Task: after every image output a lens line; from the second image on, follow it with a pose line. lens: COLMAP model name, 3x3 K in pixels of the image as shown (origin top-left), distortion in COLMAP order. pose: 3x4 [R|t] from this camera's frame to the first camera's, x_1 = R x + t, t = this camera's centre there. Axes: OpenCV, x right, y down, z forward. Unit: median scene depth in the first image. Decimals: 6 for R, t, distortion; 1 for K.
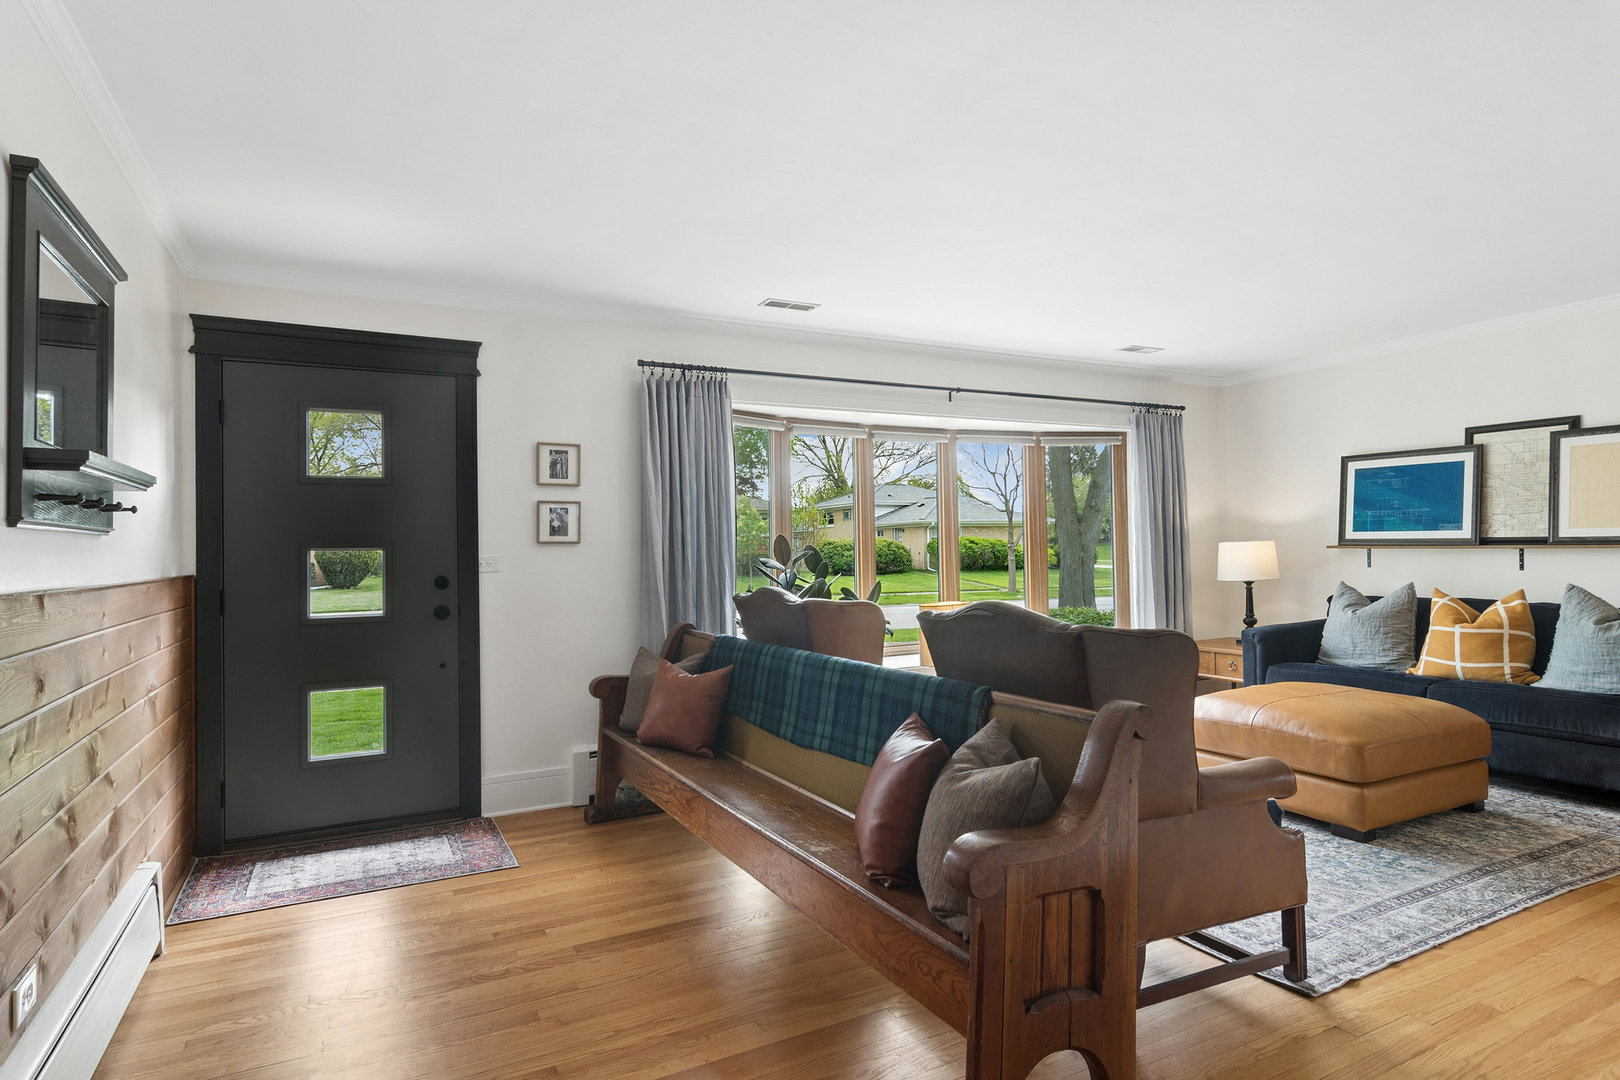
lens RADIAL K [[875.6, 0, 810.3], [0, 875.6, 533.8], [0, 0, 1]] dist [0.001527, 0.001506]
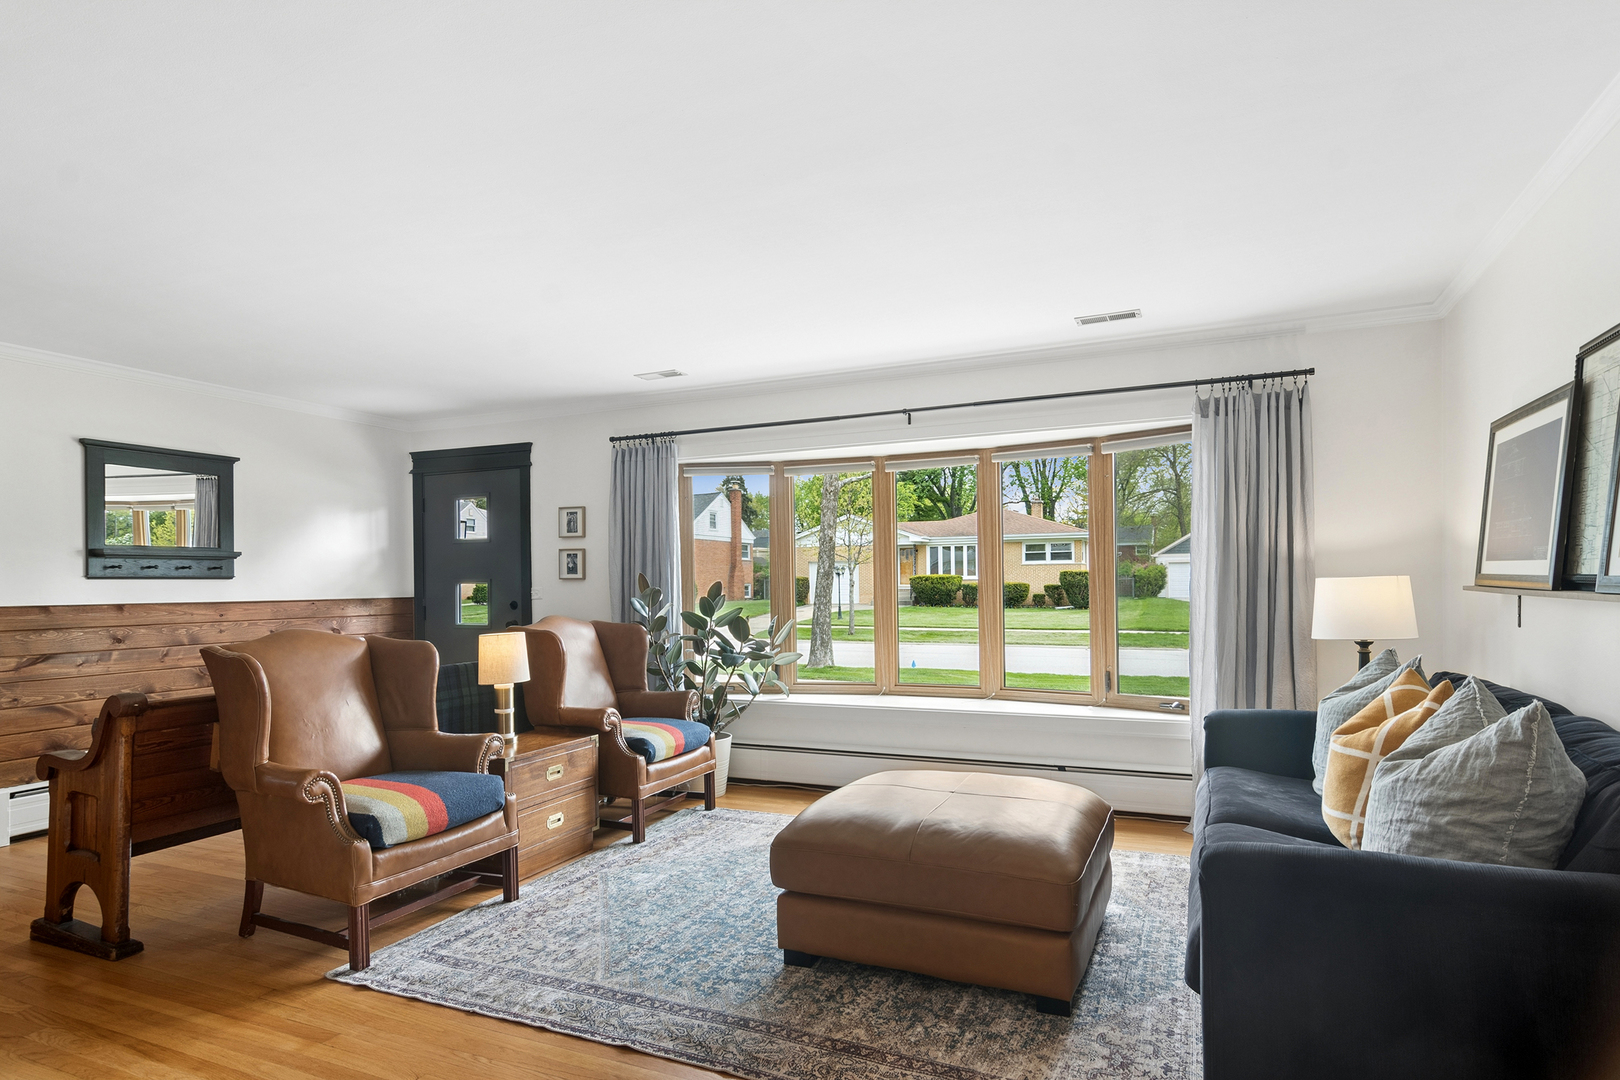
lens RADIAL K [[875.6, 0, 812.8], [0, 875.6, 592.6], [0, 0, 1]] dist [0.001527, 0.001506]
pose [[0.623054, 0.019775, -0.781929, 1.040727], [0.017889, 0.999059, 0.039521, -0.016023], [0.781974, -0.038612, 0.622114, 0.434713]]
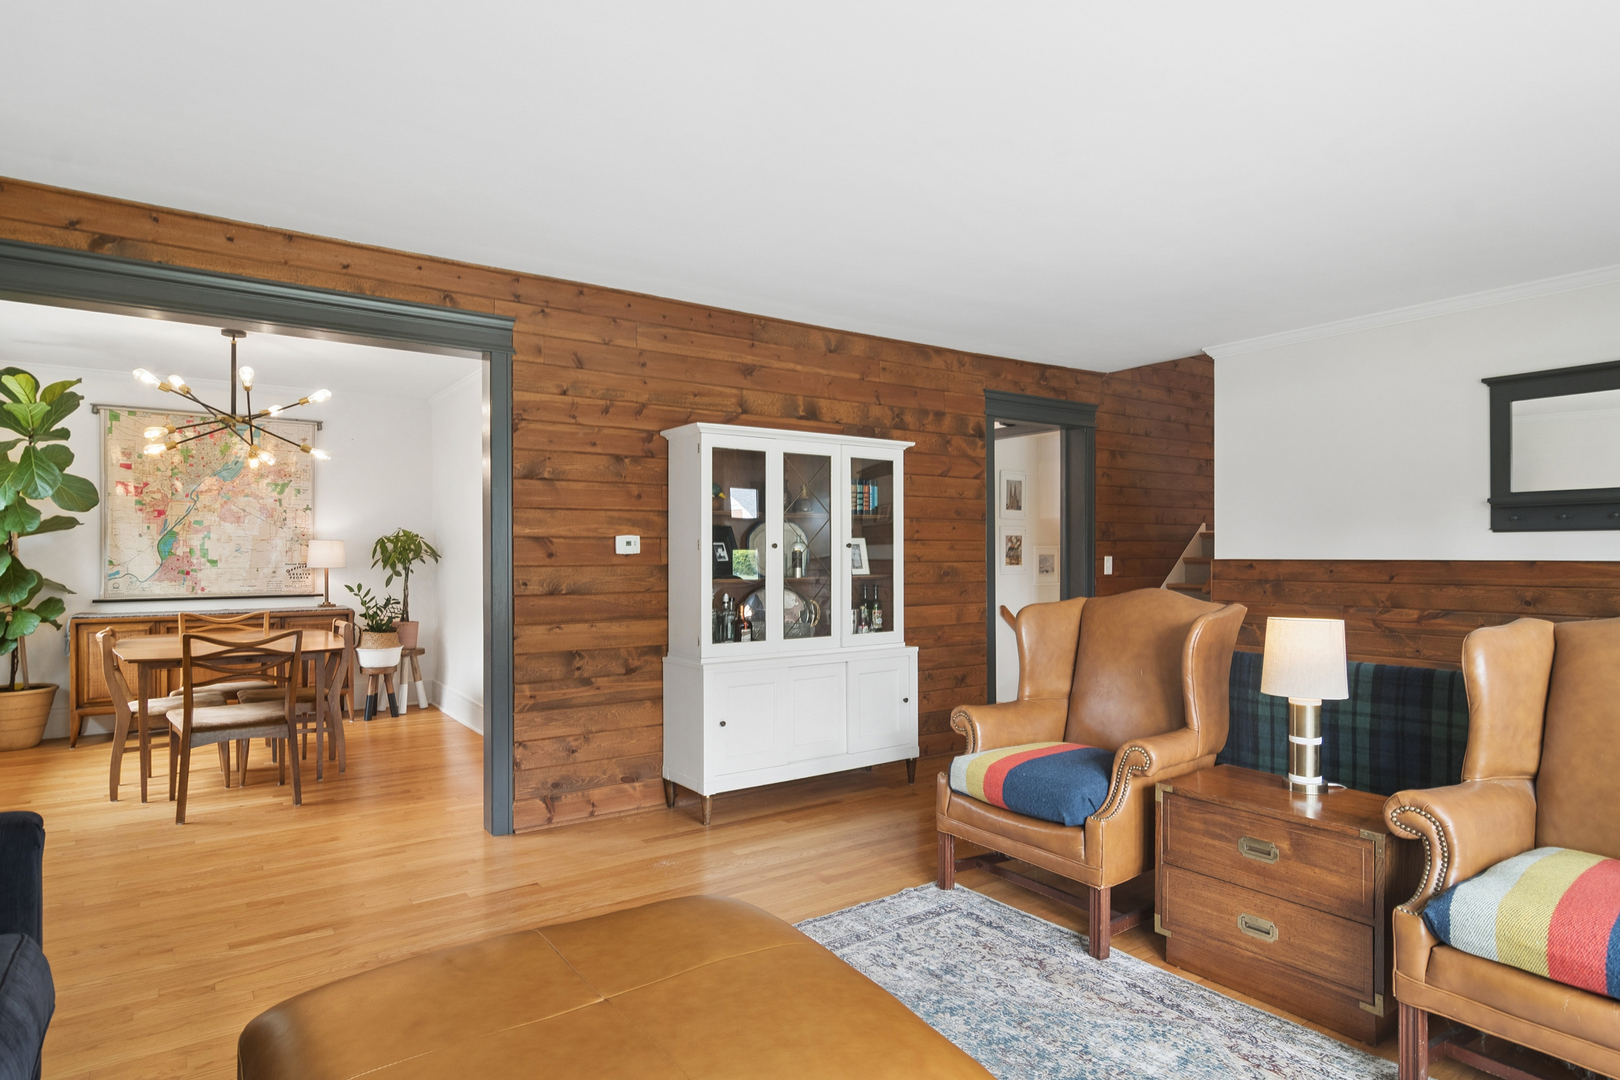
lens RADIAL K [[875.6, 0, 784.8], [0, 875.6, 548.3], [0, 0, 1]] dist [0.001527, 0.001506]
pose [[-0.989824, 0.023144, -0.140399, 0.543135], [0.026583, 0.999390, -0.022664, 0.014518], [0.139789, -0.026166, -0.989836, 1.291964]]
